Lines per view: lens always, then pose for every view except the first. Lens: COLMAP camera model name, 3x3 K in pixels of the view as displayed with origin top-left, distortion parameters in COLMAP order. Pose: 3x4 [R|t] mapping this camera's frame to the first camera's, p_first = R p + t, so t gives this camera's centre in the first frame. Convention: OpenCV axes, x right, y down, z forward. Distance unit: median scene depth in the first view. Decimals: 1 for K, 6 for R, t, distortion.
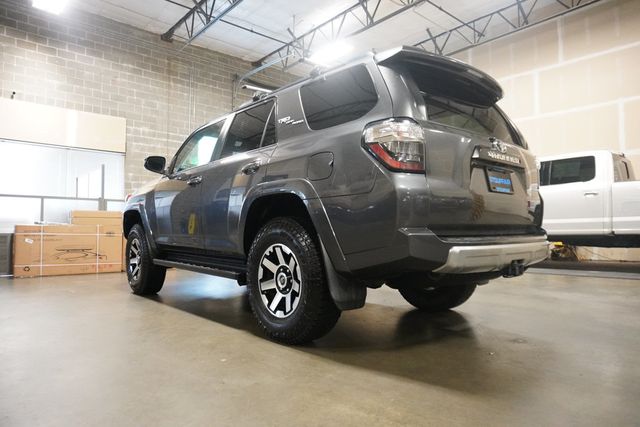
lens RADIAL K [[427.3, 0, 321.9], [0, 427.3, 215.5], [0, 0, 1]] dist [-0.002262, 0.004248]
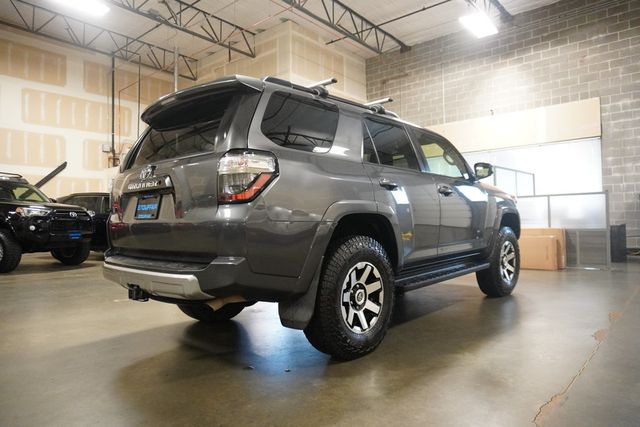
lens RADIAL K [[427.3, 0, 318.3], [0, 427.3, 207.7], [0, 0, 1]] dist [-0.002262, 0.004248]
pose [[0.143521, -0.030073, -0.989190, 0.333543], [0.067712, 0.997494, -0.020501, -0.018191], [0.987328, -0.064037, 0.145198, 0.276844]]
